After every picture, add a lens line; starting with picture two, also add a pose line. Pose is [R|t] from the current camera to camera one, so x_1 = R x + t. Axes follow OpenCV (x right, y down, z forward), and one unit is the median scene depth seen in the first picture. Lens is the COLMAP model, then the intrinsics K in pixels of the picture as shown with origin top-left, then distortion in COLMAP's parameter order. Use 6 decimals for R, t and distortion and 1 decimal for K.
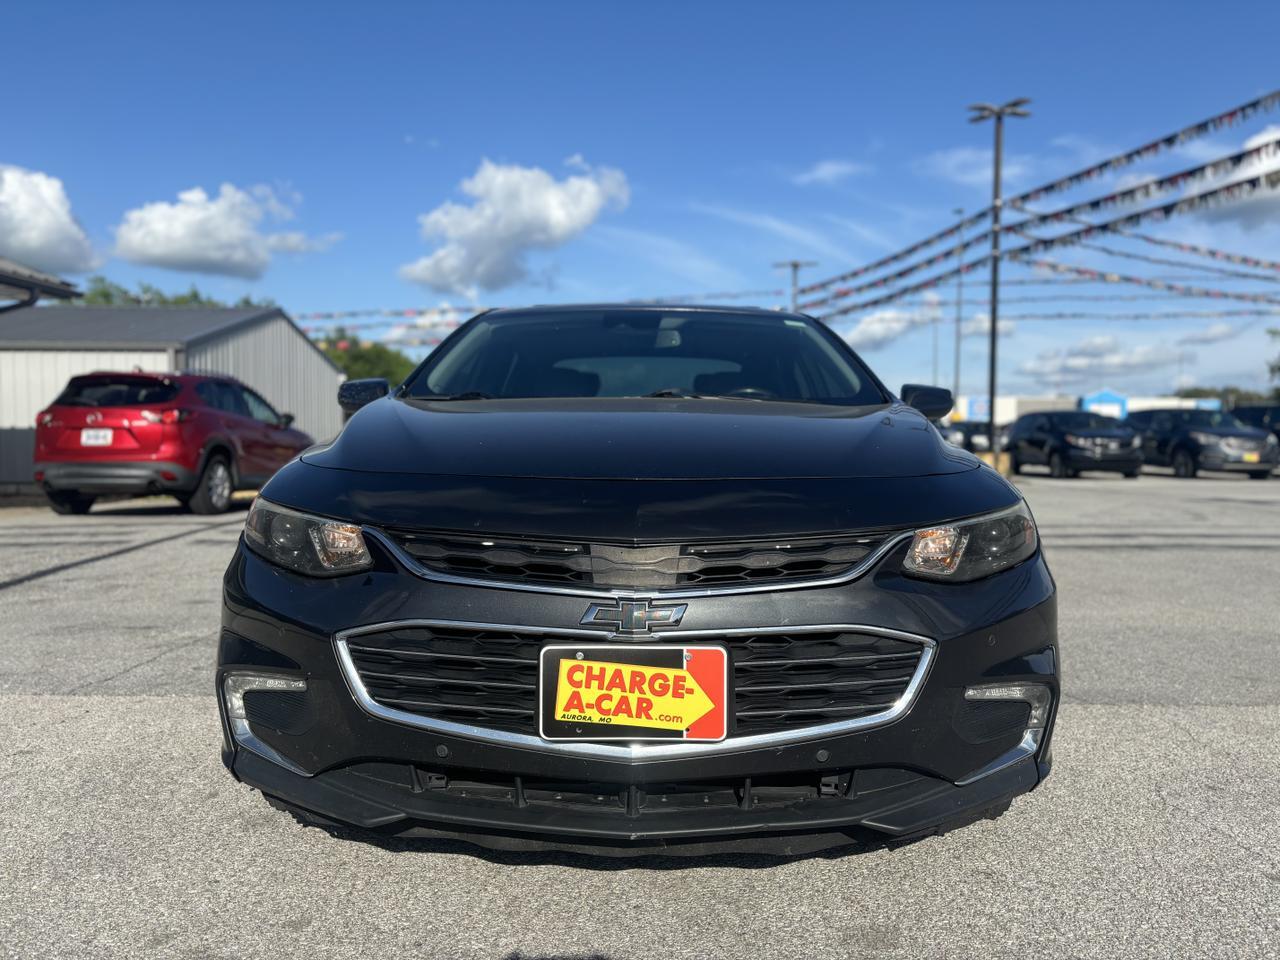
lens RADIAL K [[975.0, 0, 636.7], [0, 975.0, 464.3], [0, 0, 1]] dist [0.054982, -0.055104]
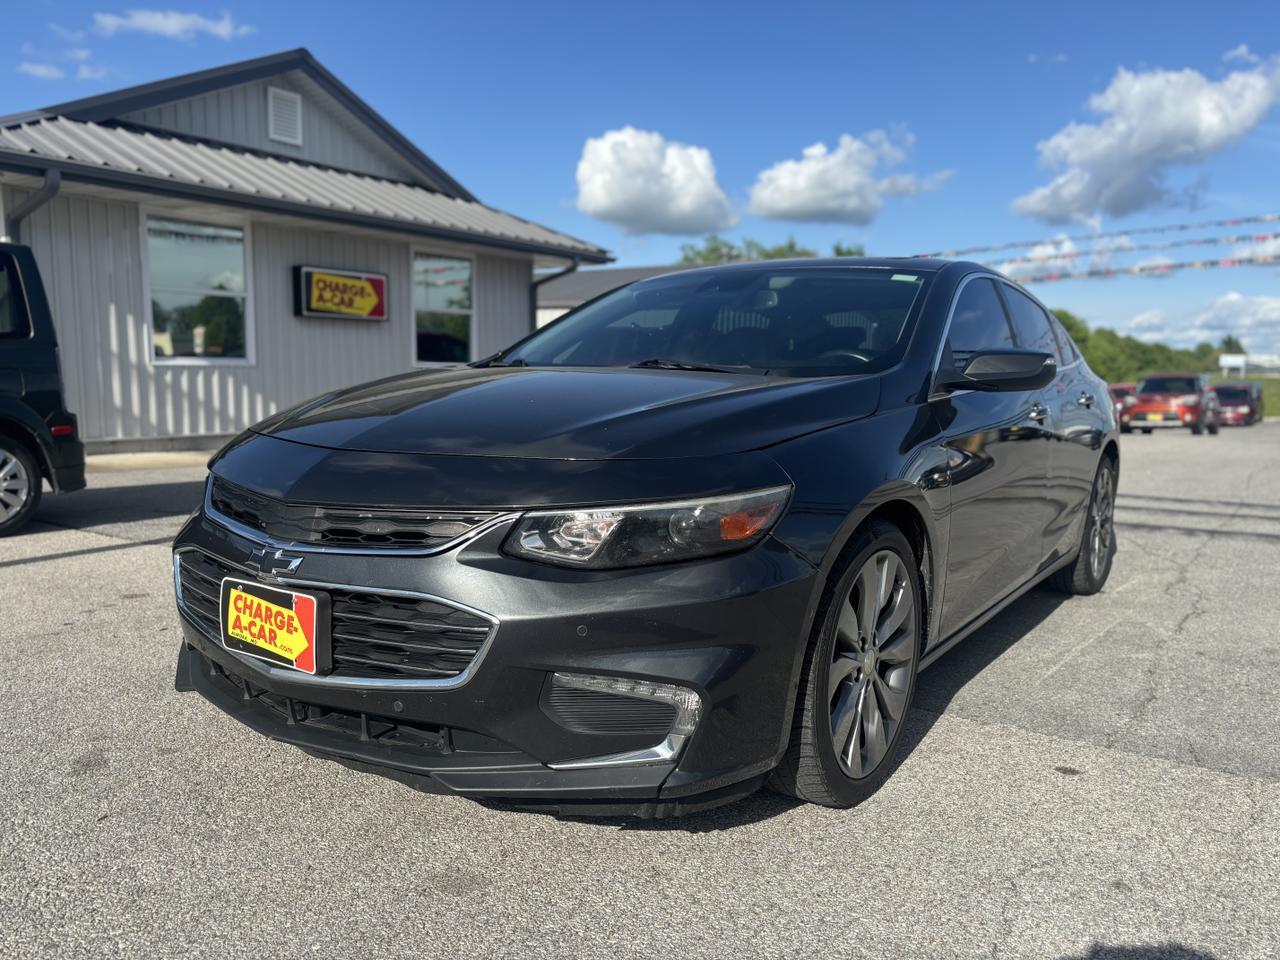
lens RADIAL K [[975.0, 0, 636.7], [0, 975.0, 464.3], [0, 0, 1]] dist [0.054982, -0.055104]
pose [[0.829664, 0.066614, -0.554275, 1.045629], [-0.033956, 0.997039, 0.069000, -0.065277], [0.557230, -0.038426, 0.829469, 0.245333]]
